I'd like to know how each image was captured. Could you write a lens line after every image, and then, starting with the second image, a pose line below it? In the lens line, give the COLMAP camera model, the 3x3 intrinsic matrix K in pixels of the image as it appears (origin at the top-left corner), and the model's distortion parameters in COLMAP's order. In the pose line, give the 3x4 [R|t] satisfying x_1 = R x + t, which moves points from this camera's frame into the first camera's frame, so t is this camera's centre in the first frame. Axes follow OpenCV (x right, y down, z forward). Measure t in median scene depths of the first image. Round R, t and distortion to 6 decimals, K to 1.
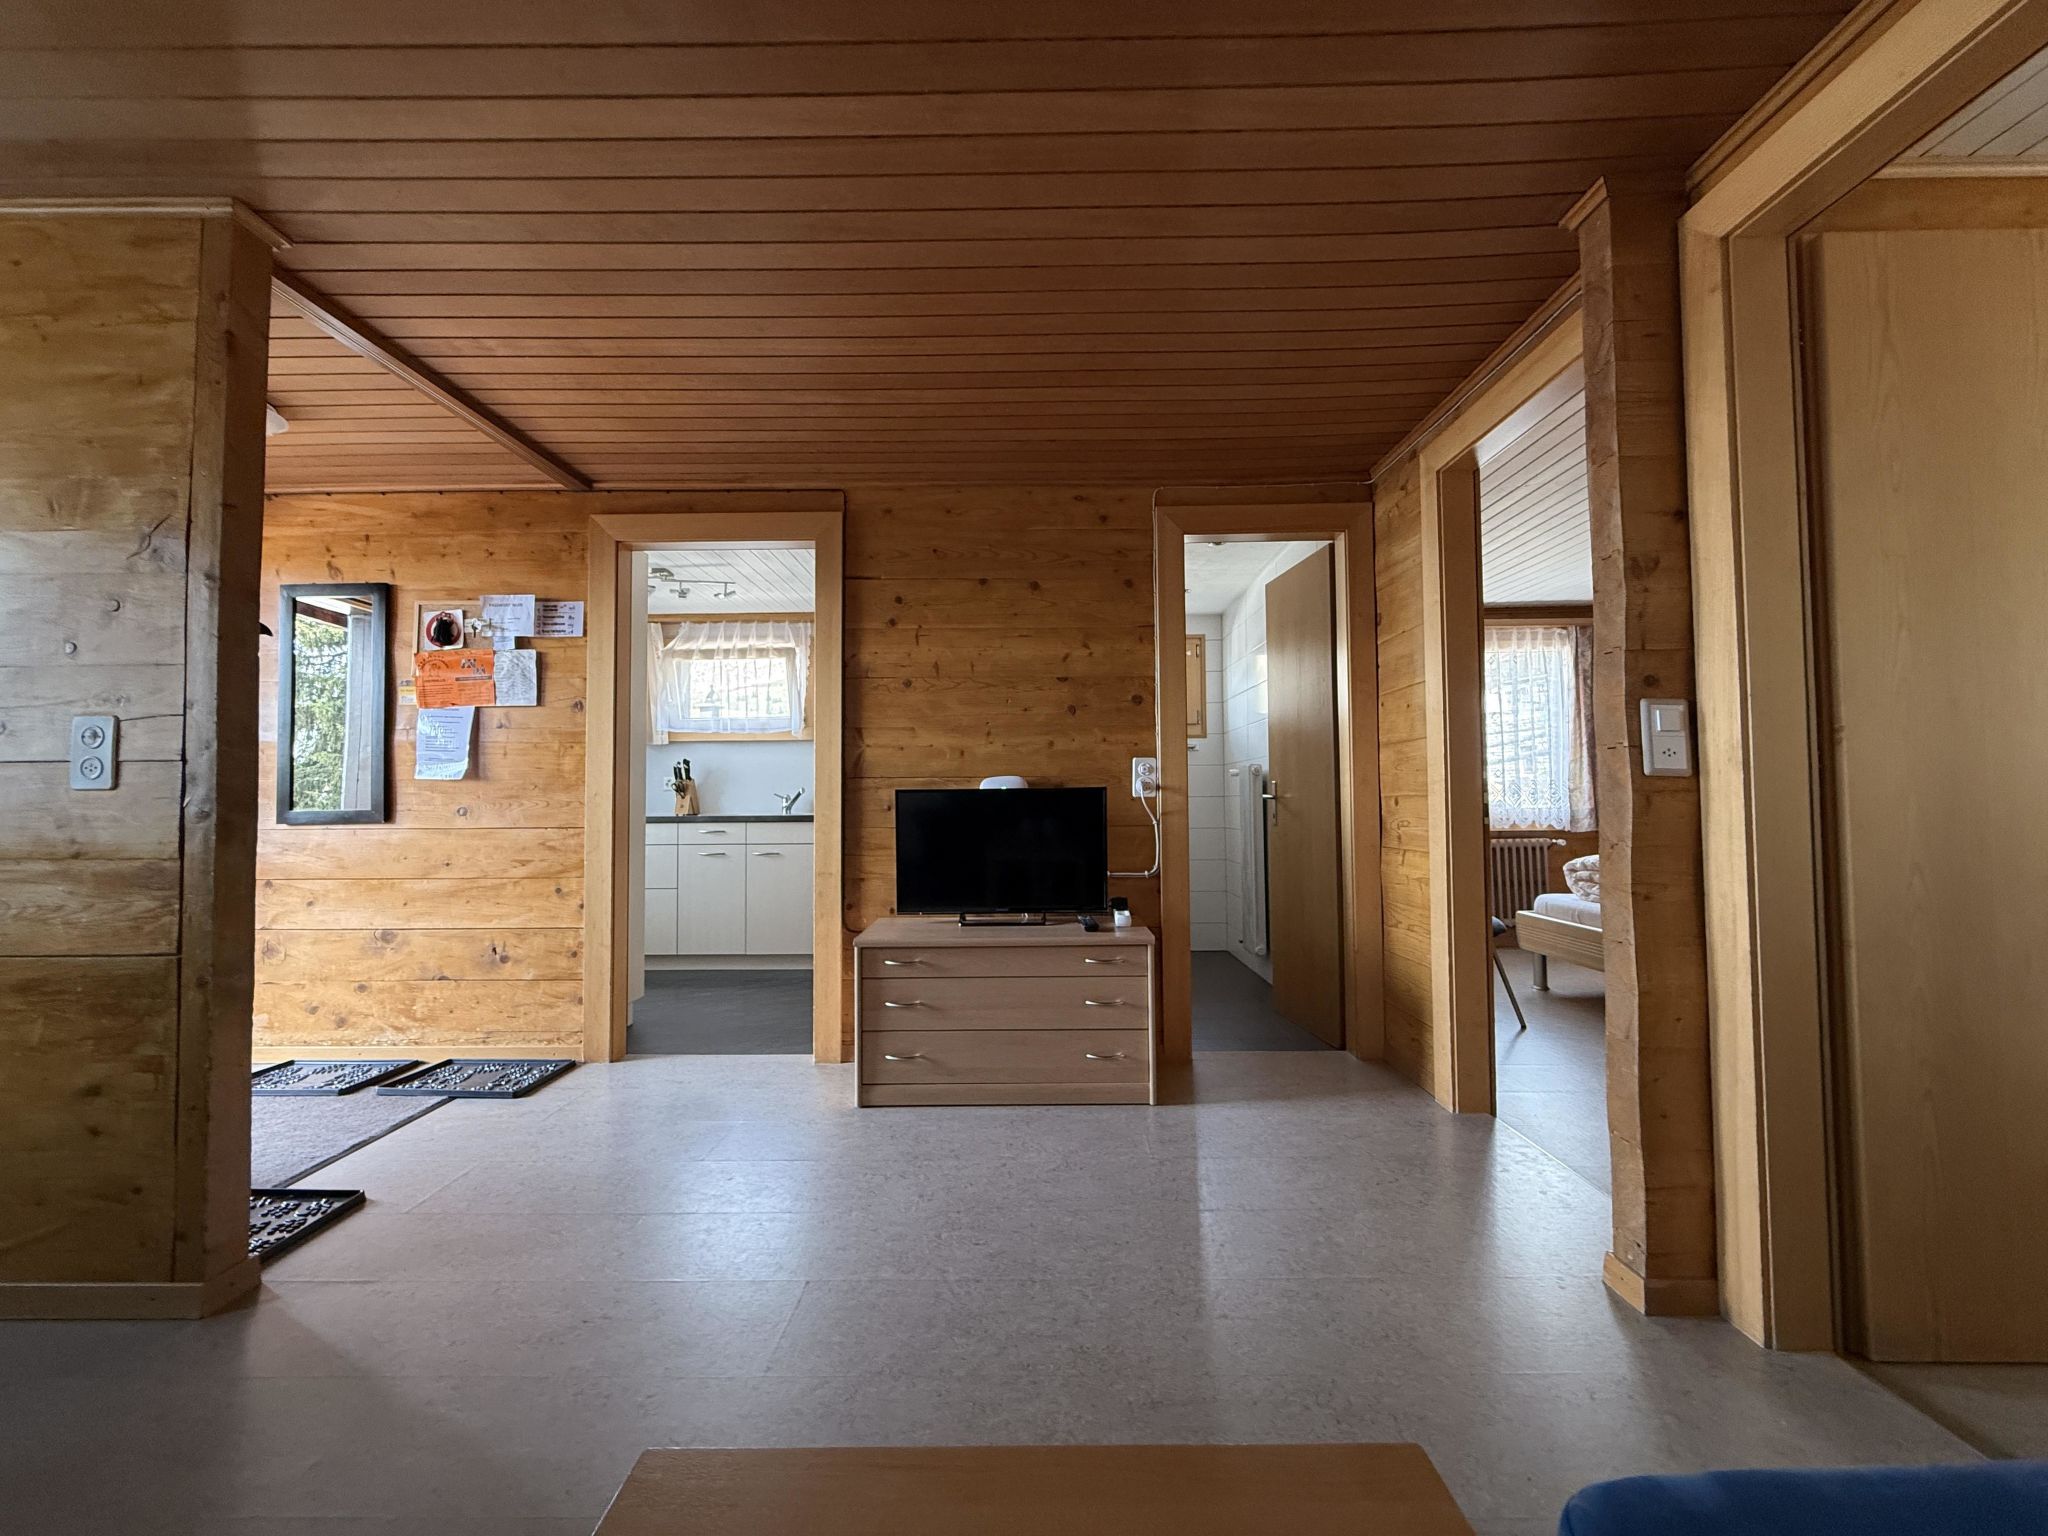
lens RADIAL K [[813.9, 0, 1026.7], [0, 813.9, 768.8], [0, 0, 1]] dist [0.002160, -0.000456]
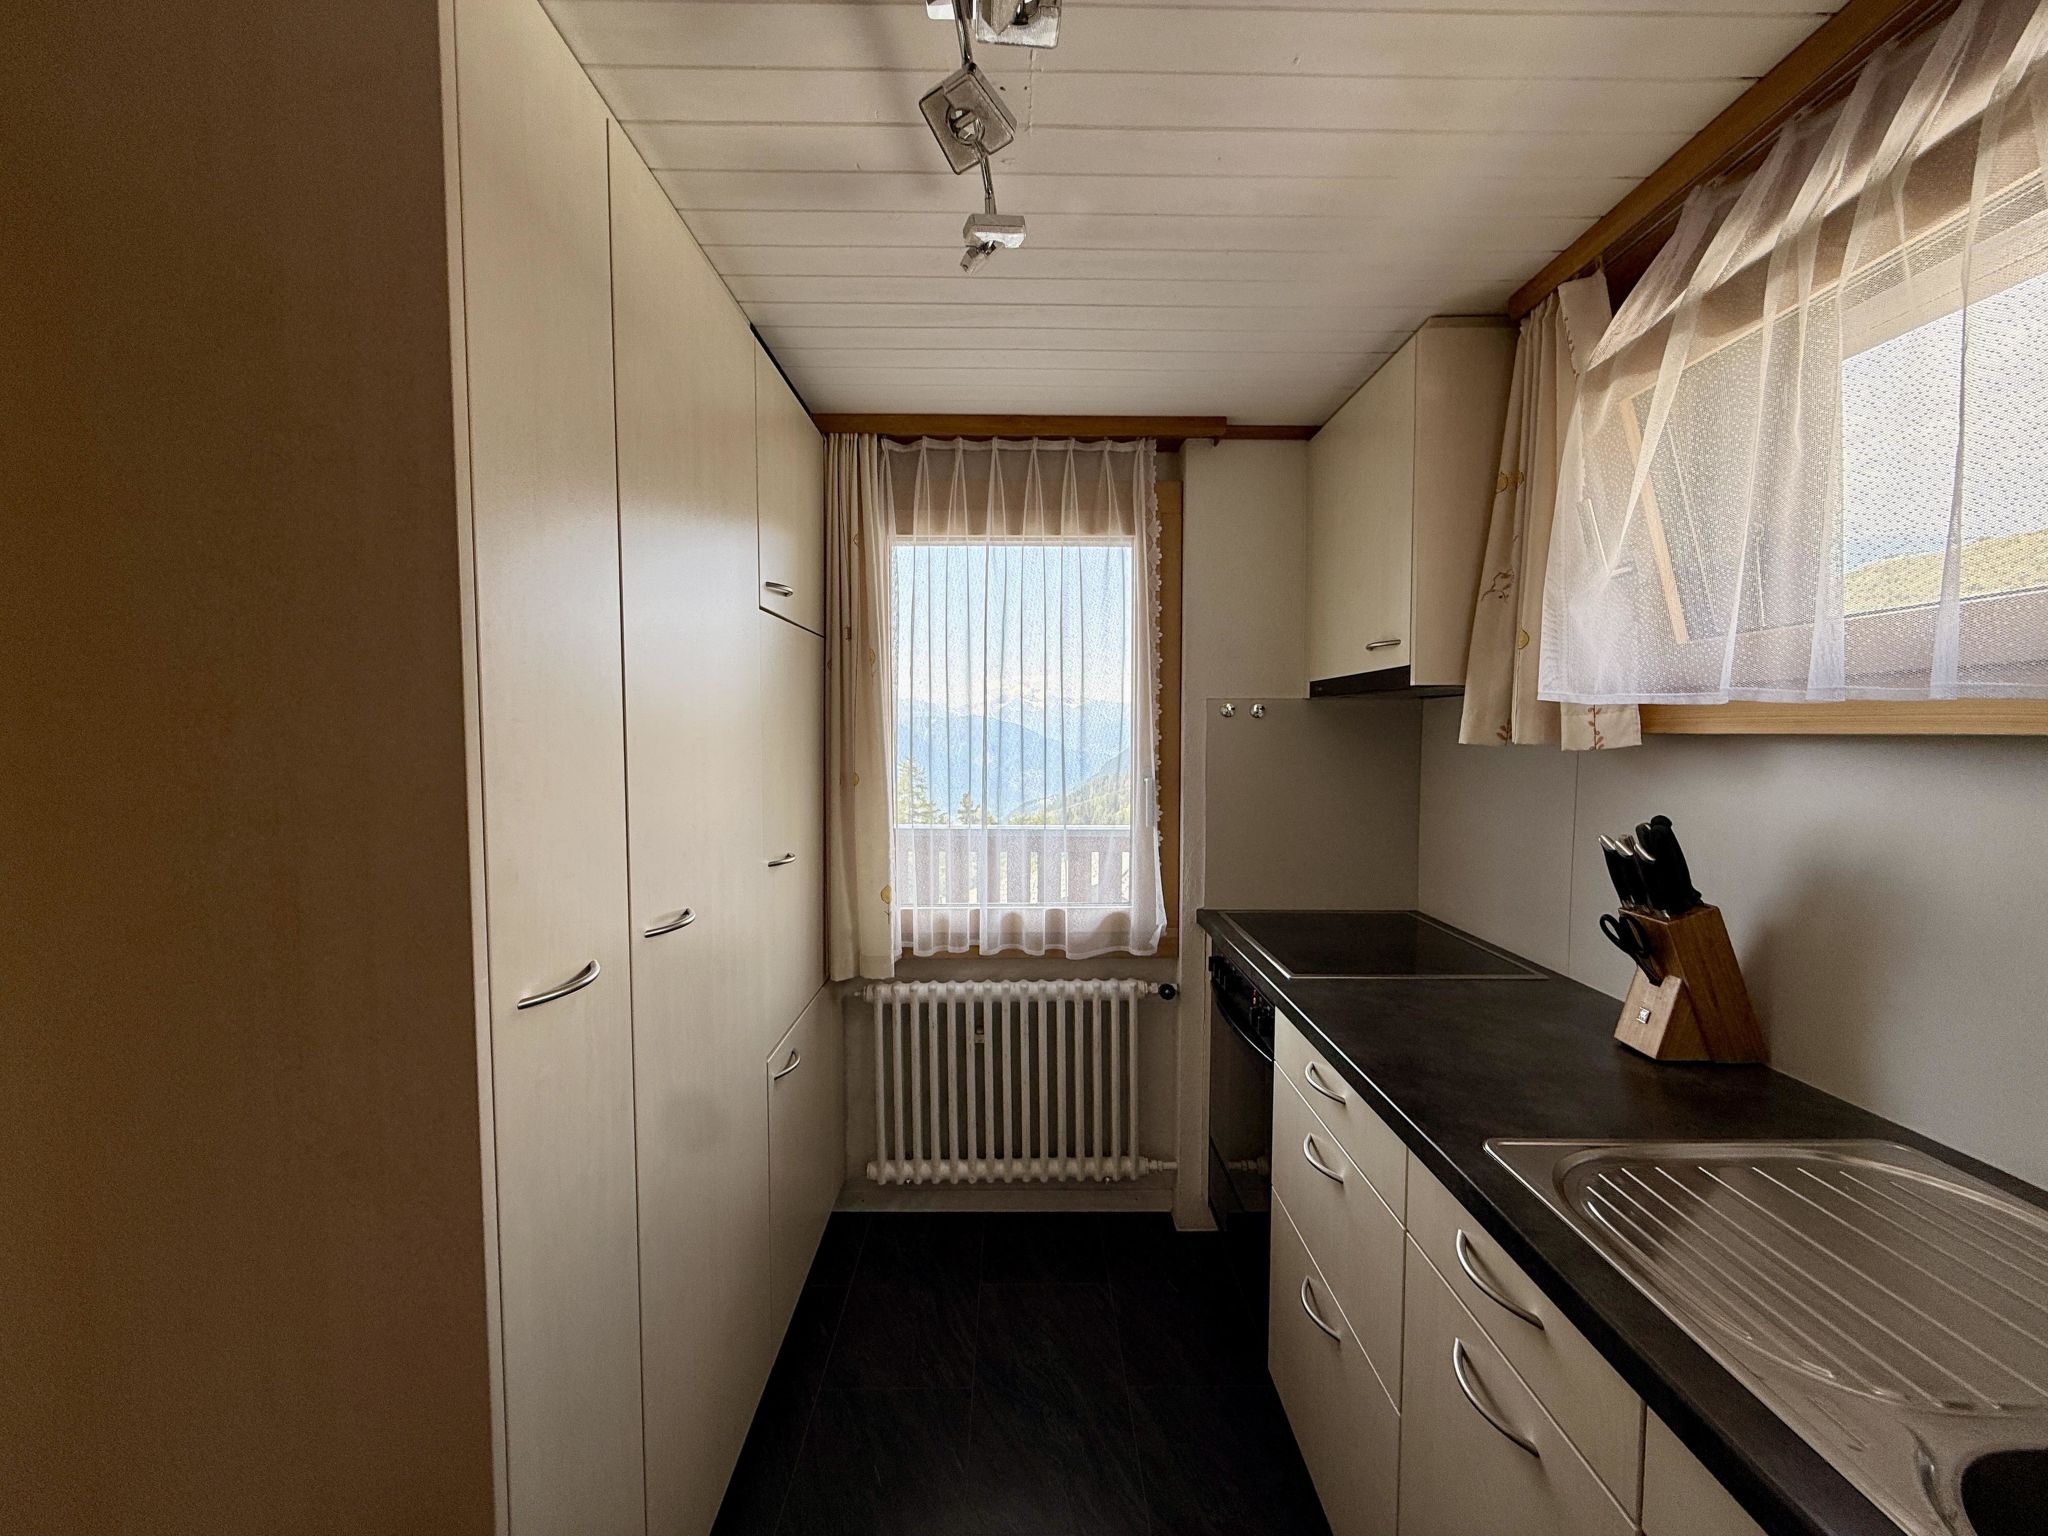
lens RADIAL K [[819.2, 0, 1024.6], [0, 819.2, 772.3], [0, 0, 1]] dist [-0.002748, -0.000298]
pose [[0.018013, 0.062270, -0.997897, -0.193655], [0.034996, 0.997408, 0.062871, -0.046363], [0.999225, -0.036055, 0.015787, 0.822353]]
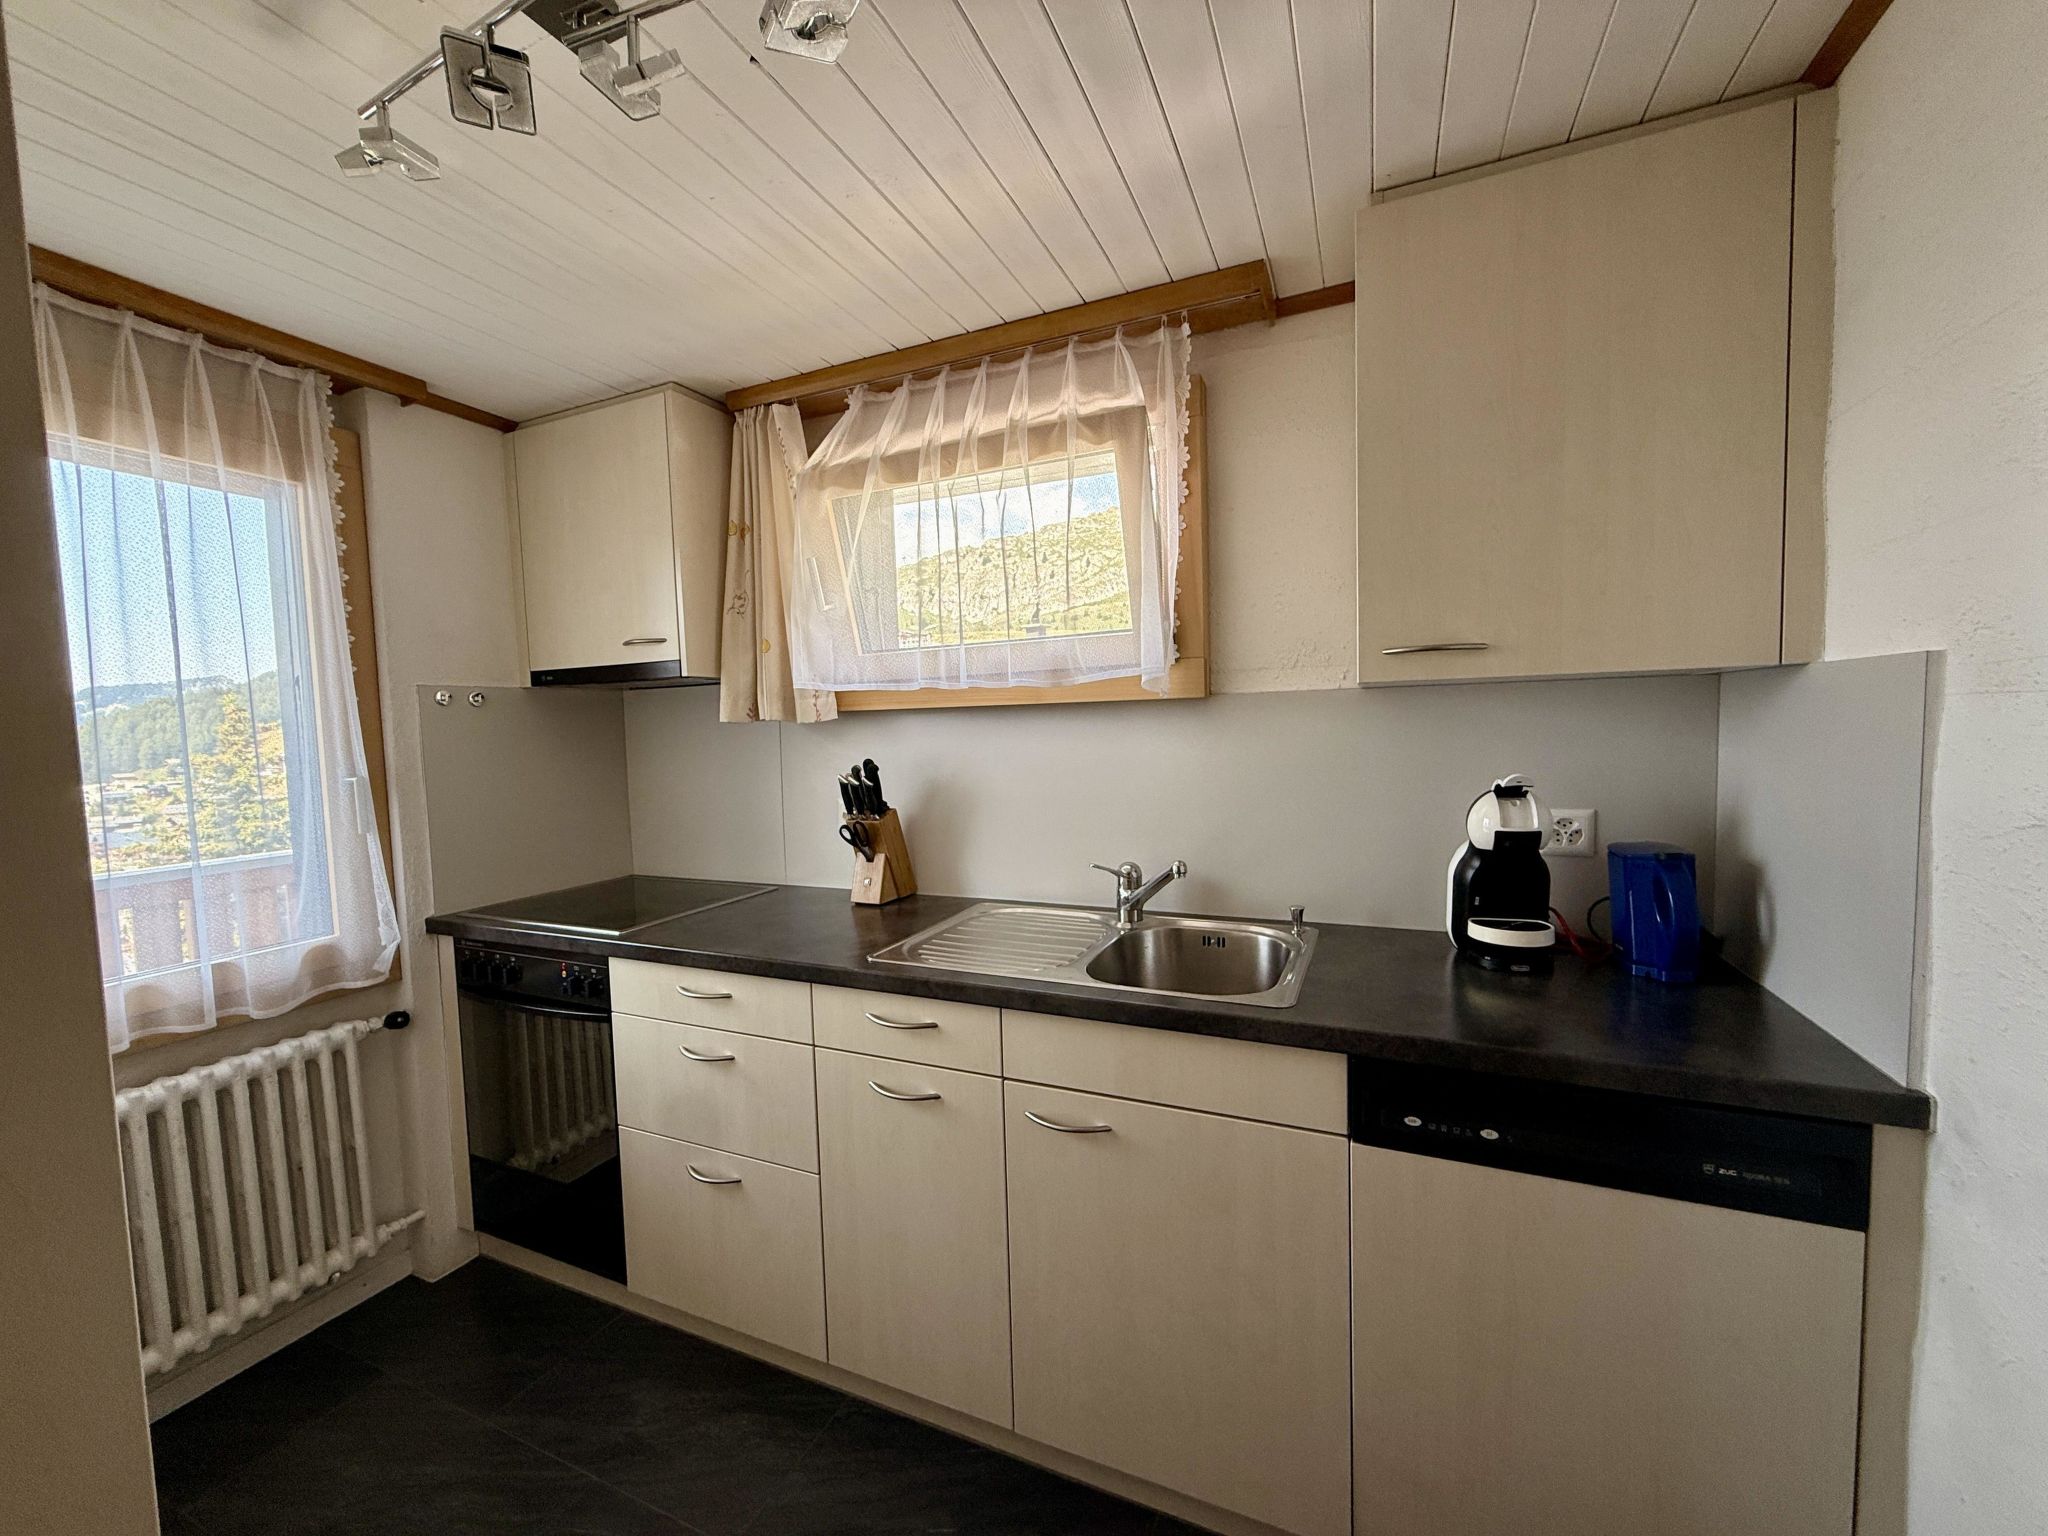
lens RADIAL K [[813.9, 0, 1026.7], [0, 813.9, 768.8], [0, 0, 1]] dist [0.002160, -0.000456]
pose [[0.923431, 0.007797, -0.383686, -0.205600], [0.032848, 0.994519, 0.099267, -0.043944], [0.382356, -0.104269, 0.918113, 0.682046]]
